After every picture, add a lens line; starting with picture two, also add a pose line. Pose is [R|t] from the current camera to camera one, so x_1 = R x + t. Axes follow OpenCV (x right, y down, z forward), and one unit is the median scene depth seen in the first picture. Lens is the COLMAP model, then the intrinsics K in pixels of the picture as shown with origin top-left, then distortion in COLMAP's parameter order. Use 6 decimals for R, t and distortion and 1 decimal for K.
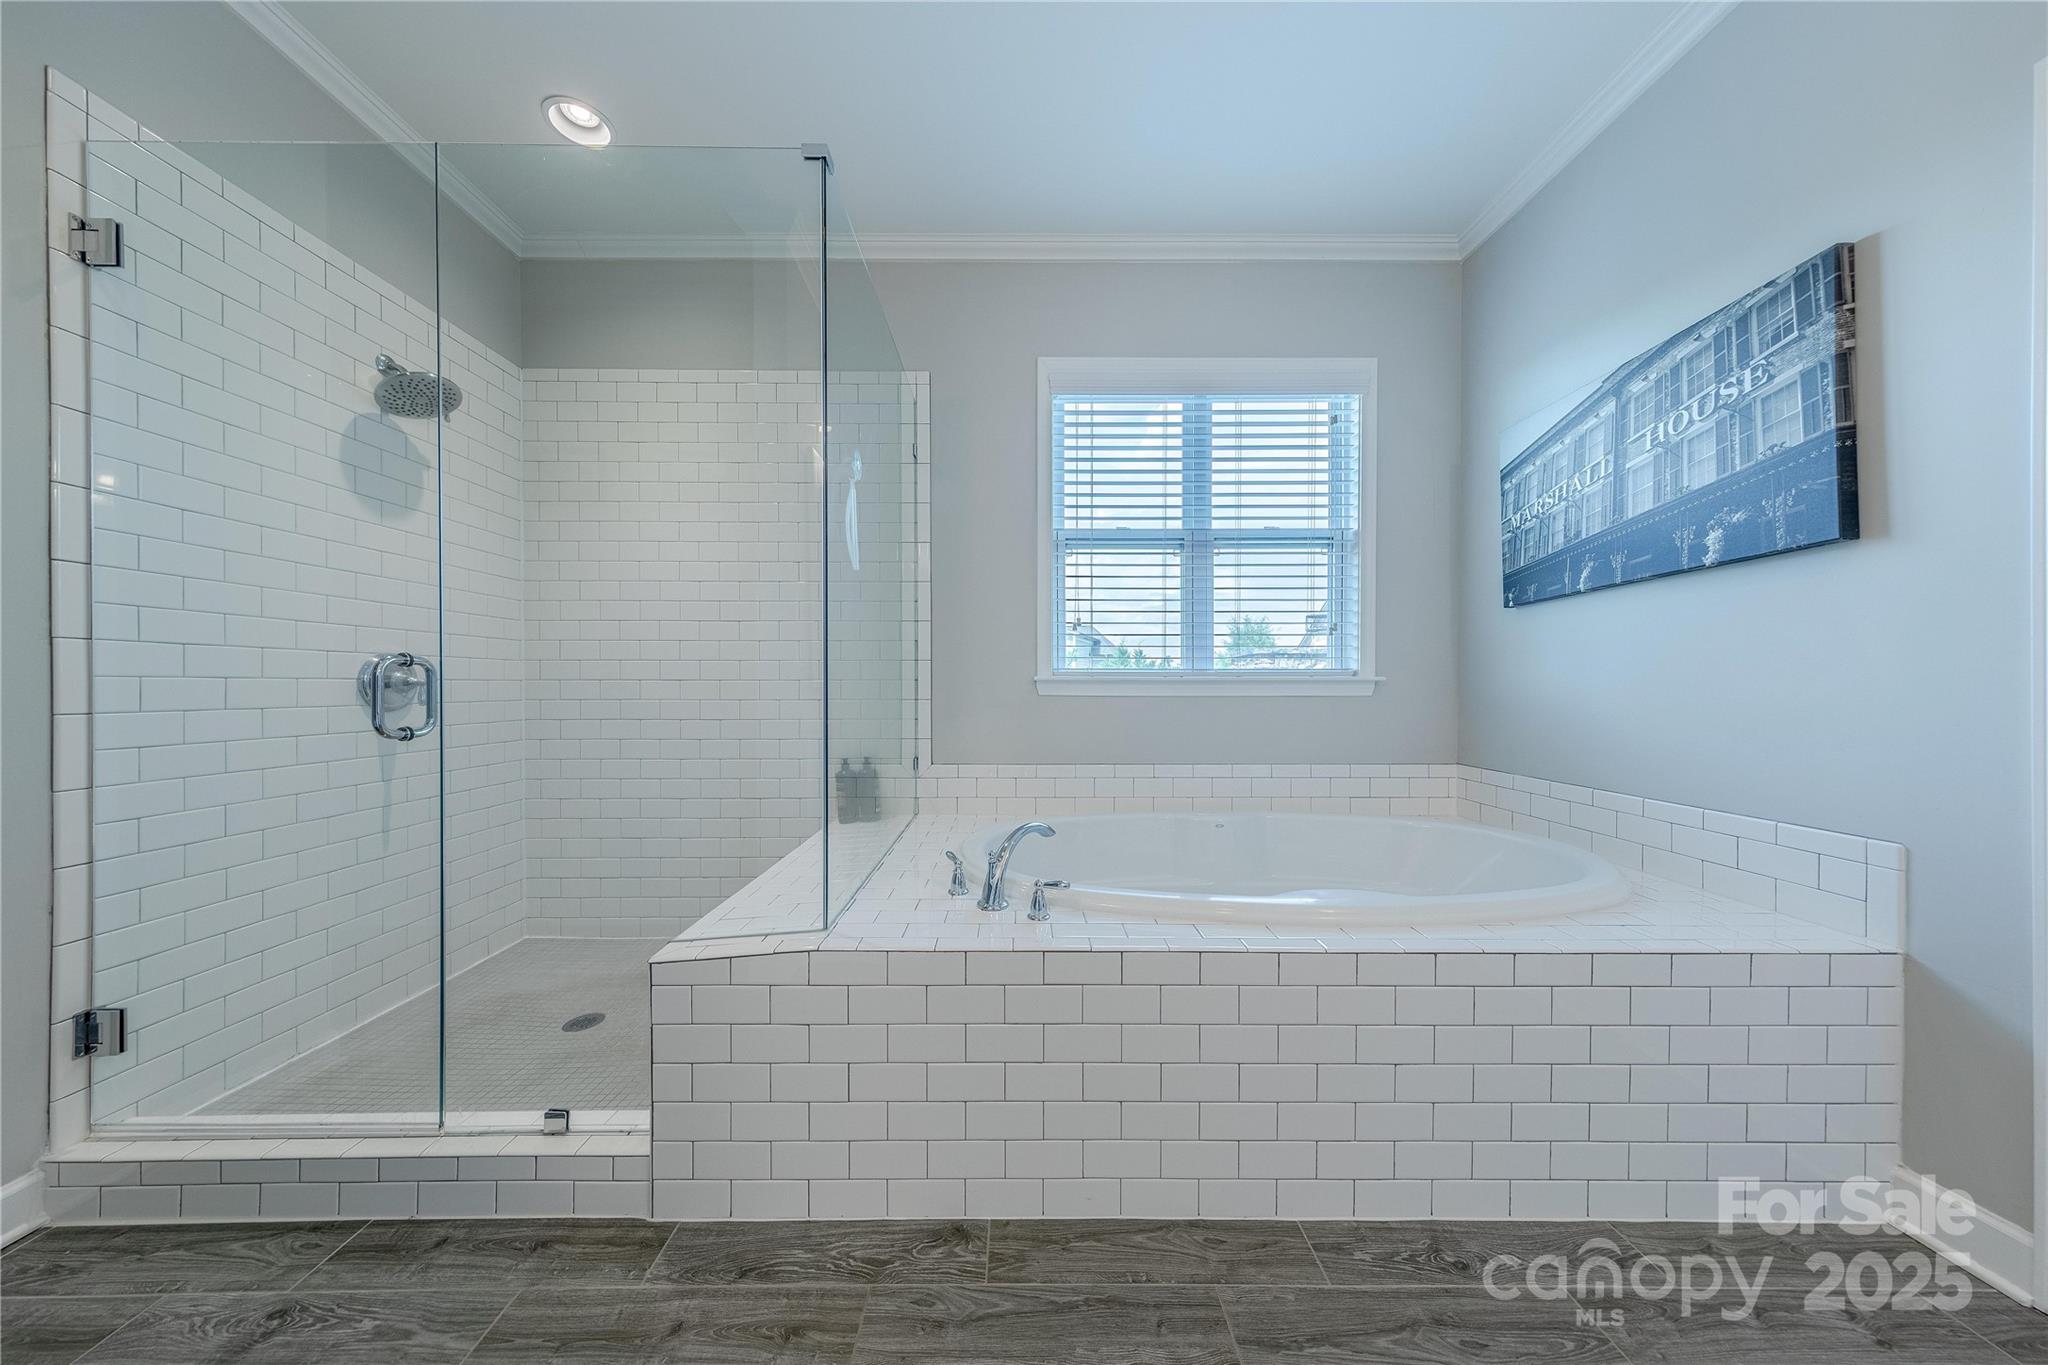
lens RADIAL K [[647.3, 0, 1020.4], [0, 647.3, 682.3], [0, 0, 1]] dist [0.006521, 0.000040]
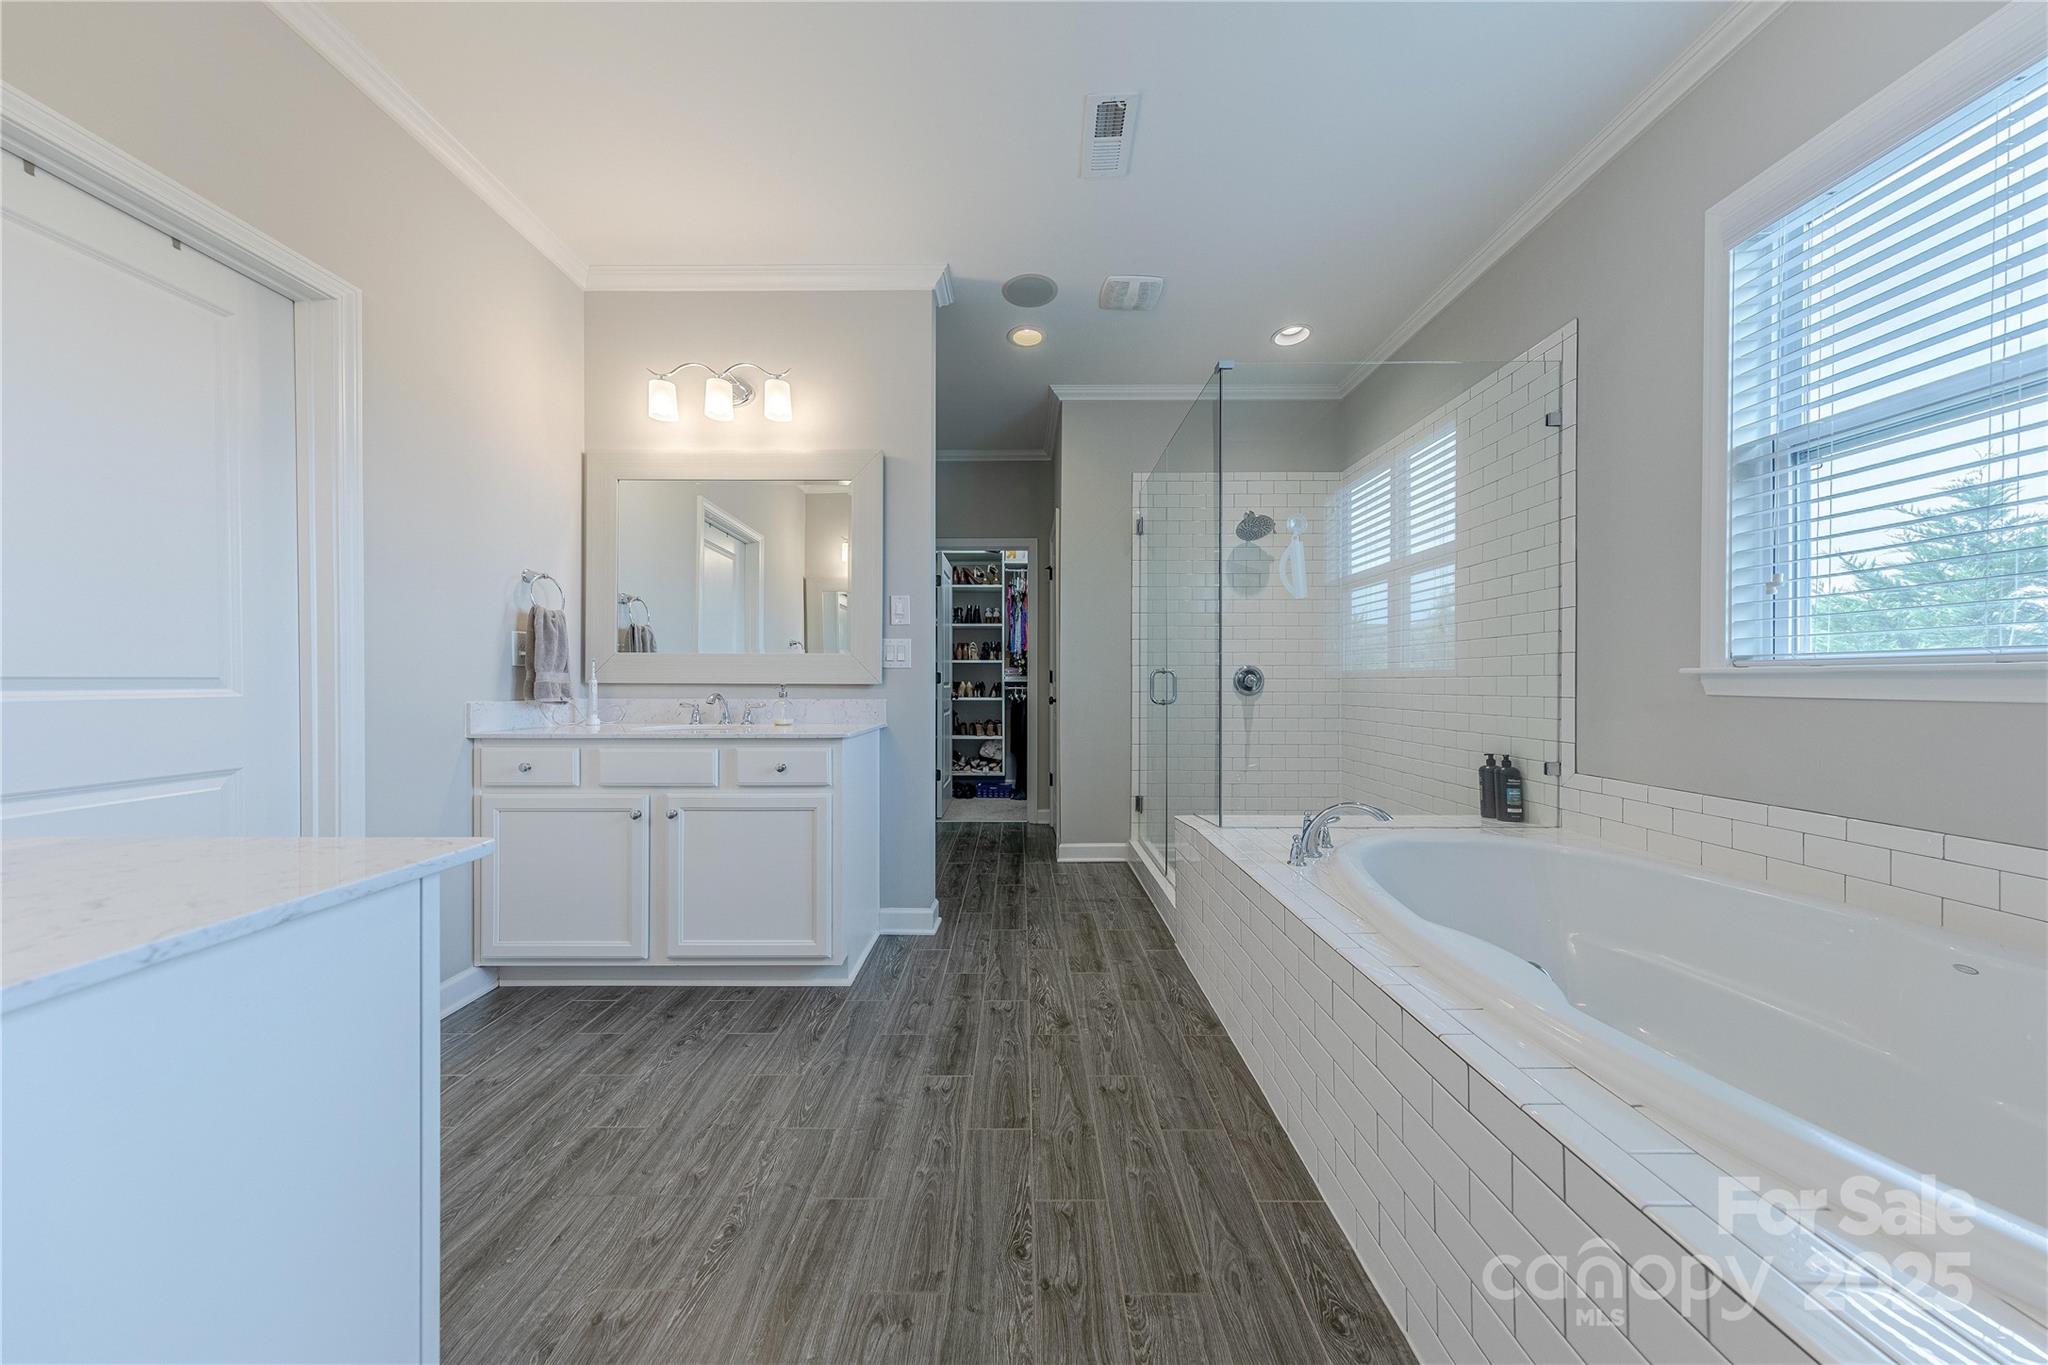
lens RADIAL K [[647.3, 0, 1020.4], [0, 647.3, 682.3], [0, 0, 1]] dist [0.006521, 0.000040]
pose [[-0.008402, -0.002949, -0.999960, 1.474668], [-0.000418, 0.999996, -0.002945, 0.016531], [0.999965, 0.000393, -0.008403, 0.538368]]
